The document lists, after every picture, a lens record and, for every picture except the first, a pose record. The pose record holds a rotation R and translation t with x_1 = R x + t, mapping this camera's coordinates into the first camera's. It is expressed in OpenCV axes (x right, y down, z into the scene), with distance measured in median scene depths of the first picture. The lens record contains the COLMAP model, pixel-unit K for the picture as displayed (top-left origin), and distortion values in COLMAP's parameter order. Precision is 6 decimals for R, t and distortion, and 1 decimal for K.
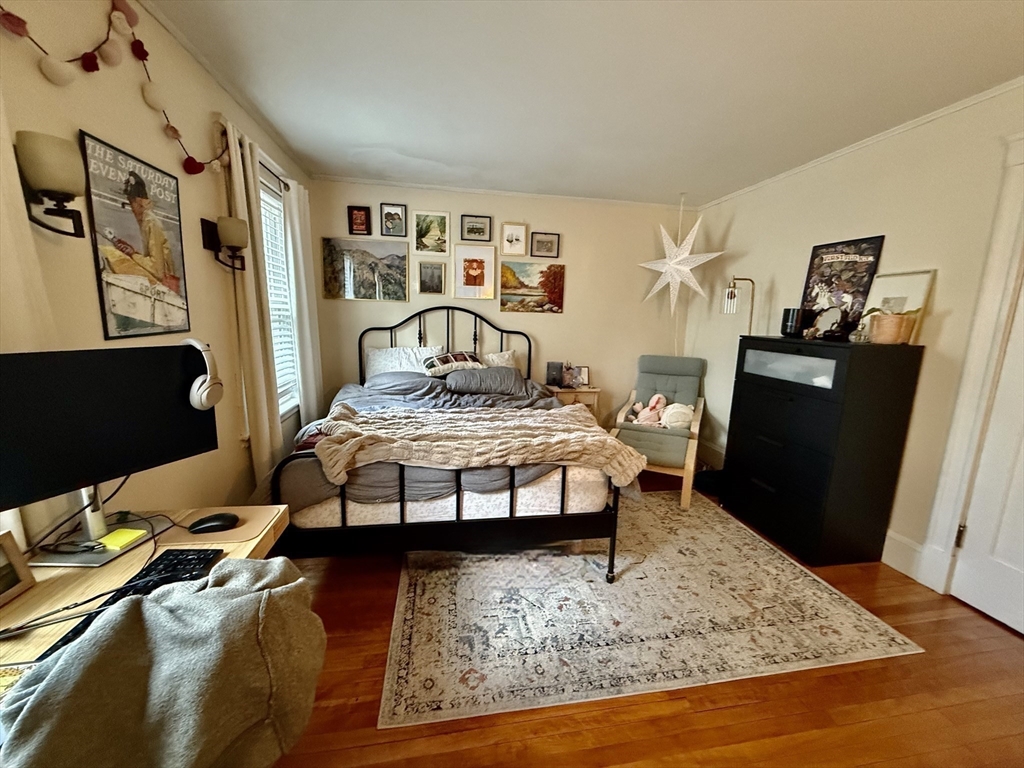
lens RADIAL K [[407.8, 0, 512.2], [0, 407.8, 384.5], [0, 0, 1]] dist [0.001295, -0.000426]
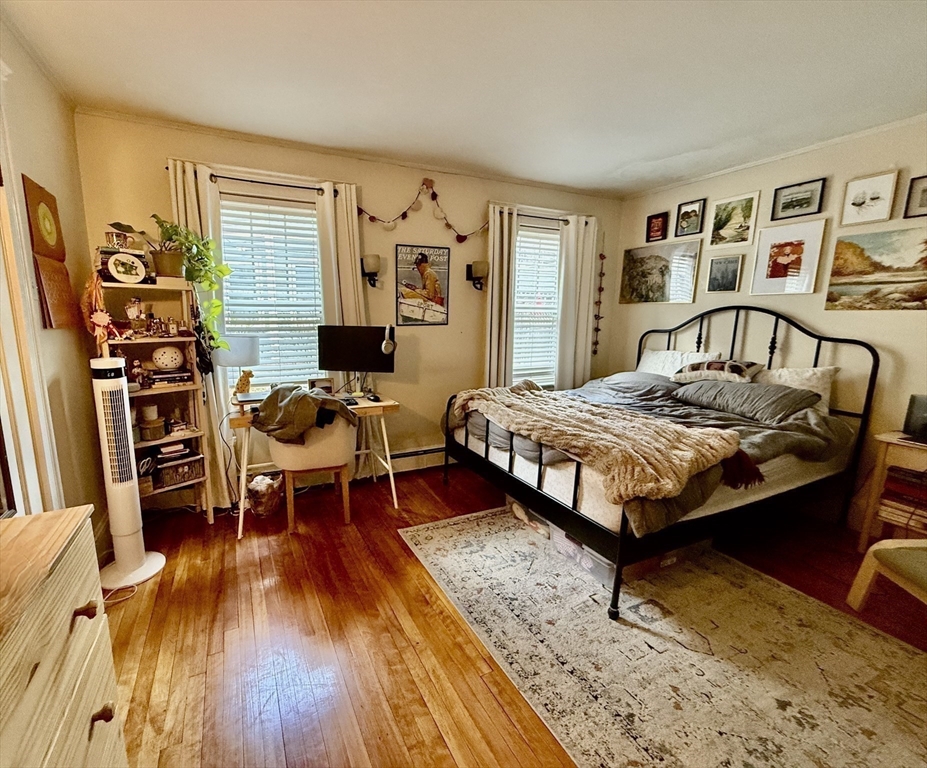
lens RADIAL K [[417.6, 0, 413.1], [0, 417.6, 386.6], [0, 0, 1]] dist [-0.003148, -0.000257]
pose [[0.233579, 0.142339, -0.961863, 0.539735], [-0.166533, 0.980467, 0.104651, -0.009952], [0.957970, 0.135738, 0.252721, 0.180791]]
